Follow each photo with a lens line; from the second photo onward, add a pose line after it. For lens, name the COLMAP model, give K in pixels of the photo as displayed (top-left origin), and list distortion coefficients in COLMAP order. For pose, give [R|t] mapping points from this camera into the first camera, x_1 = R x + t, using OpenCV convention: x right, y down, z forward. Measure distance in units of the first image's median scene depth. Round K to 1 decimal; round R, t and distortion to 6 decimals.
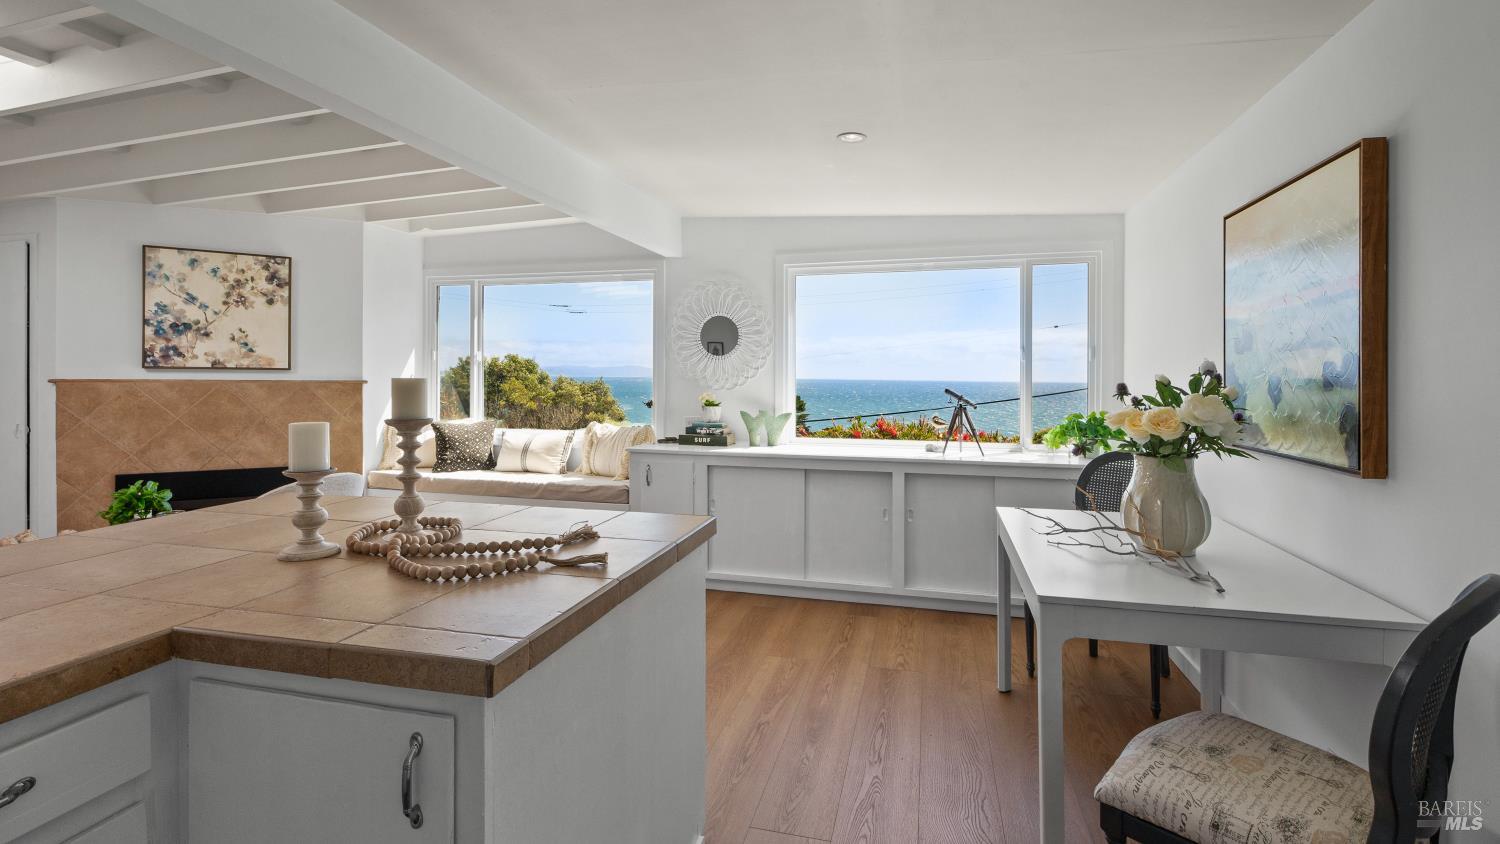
lens RADIAL K [[660.0, 0, 747.0], [0, 660.0, 376.9], [0, 0, 1]] dist [-0.002221, -0.000737]
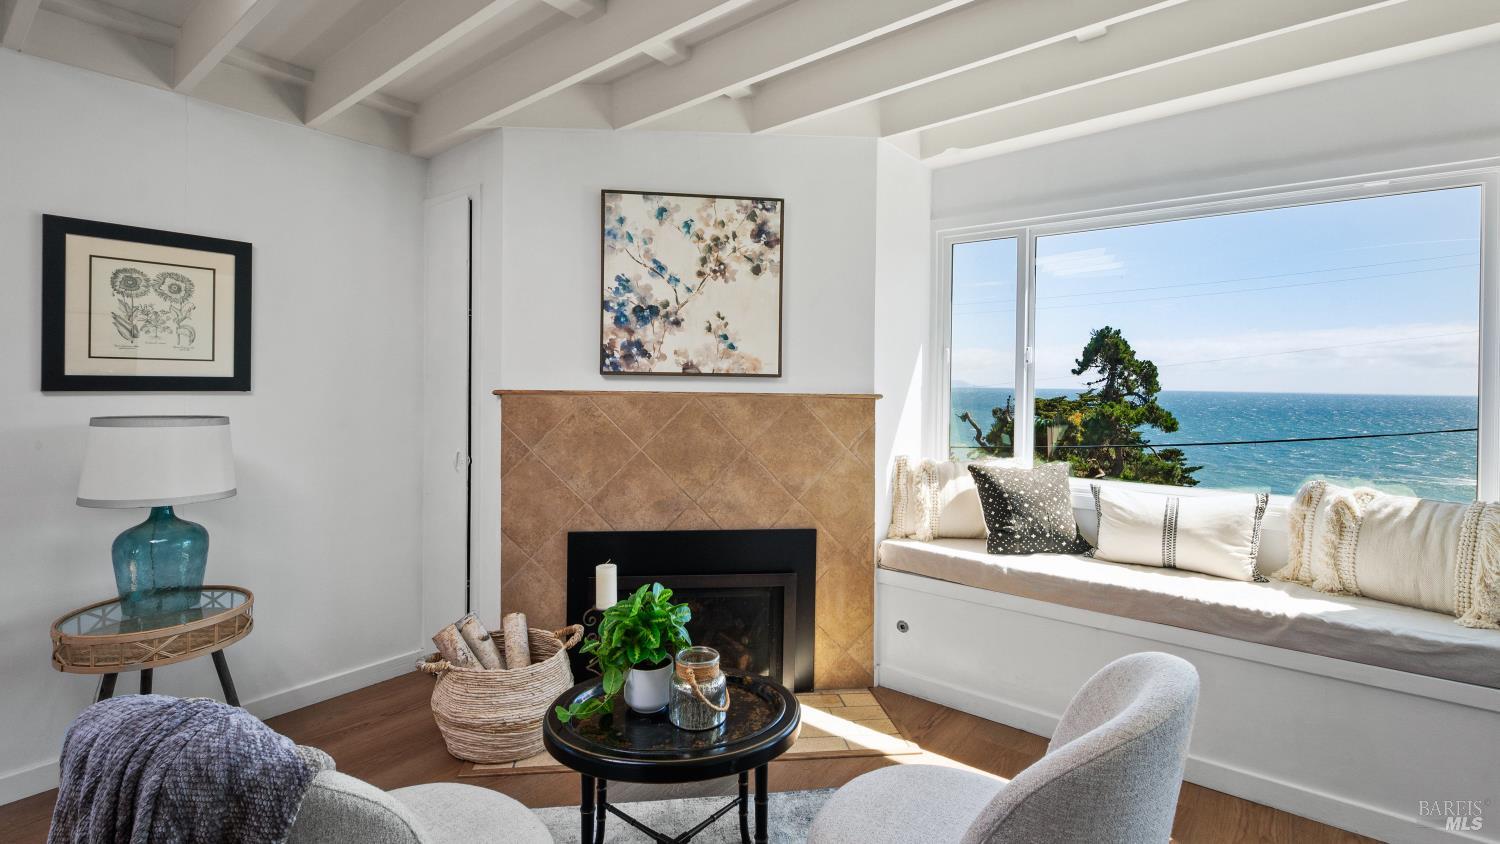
lens RADIAL K [[653.6, 0, 749.4], [0, 653.6, 384.0], [0, 0, 1]] dist [0.016129, -0.000143]
pose [[0.923282, 0.003303, -0.384108, -0.500817], [-0.004742, 0.999985, -0.002801, -0.002073], [0.384092, 0.004408, 0.923284, 0.425503]]
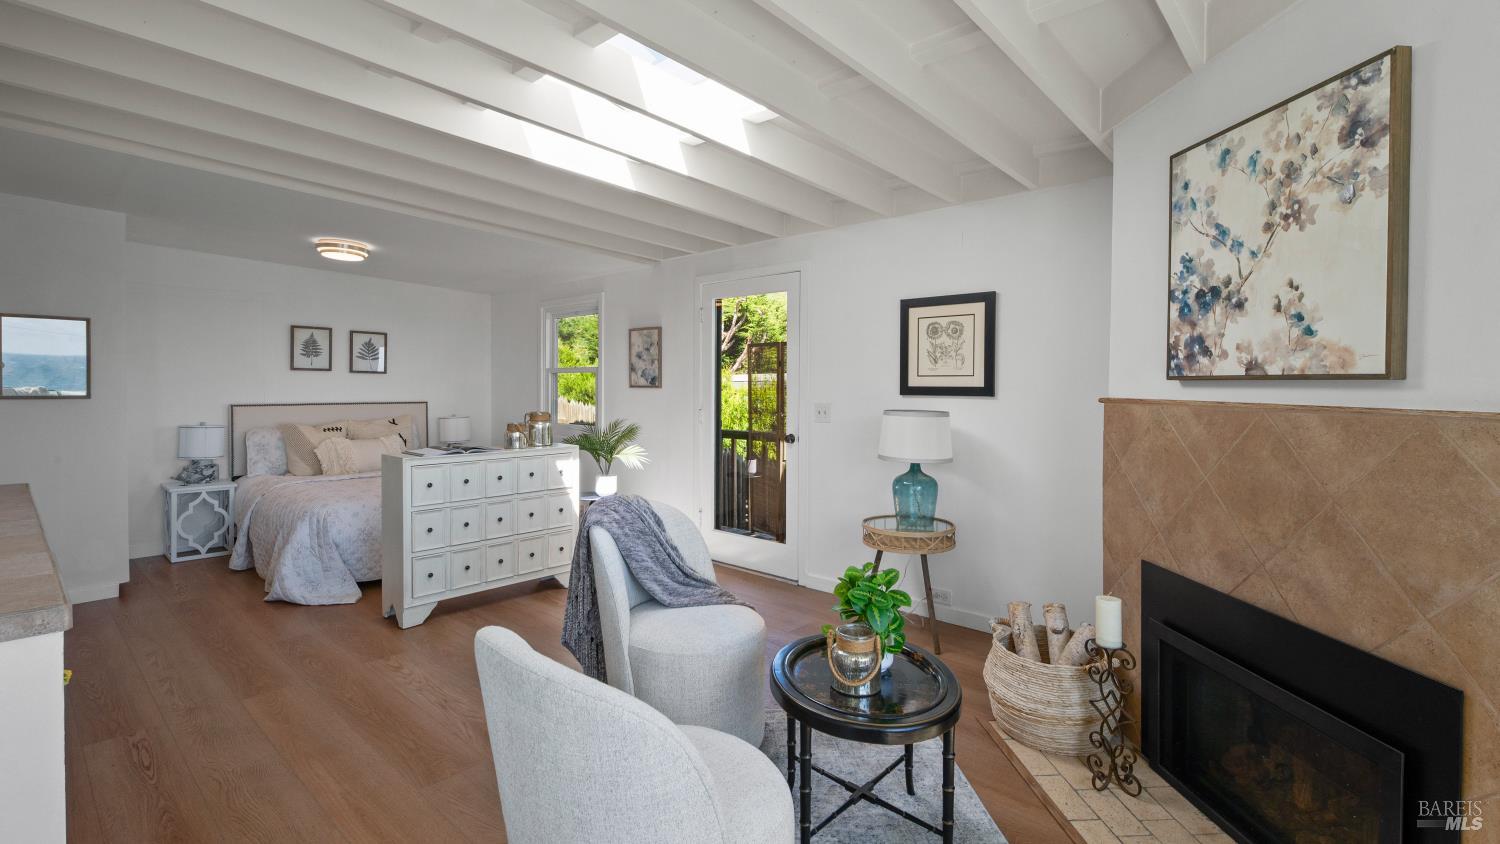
lens RADIAL K [[672.3, 0, 750.7], [0, 672.3, 401.6], [0, 0, 1]] dist [-0.002644, -0.000470]
pose [[-0.430682, 0.010535, -0.902442, -0.245929], [-0.014512, 0.999722, 0.018596, -0.000400], [0.902387, 0.021105, -0.430409, 0.887858]]
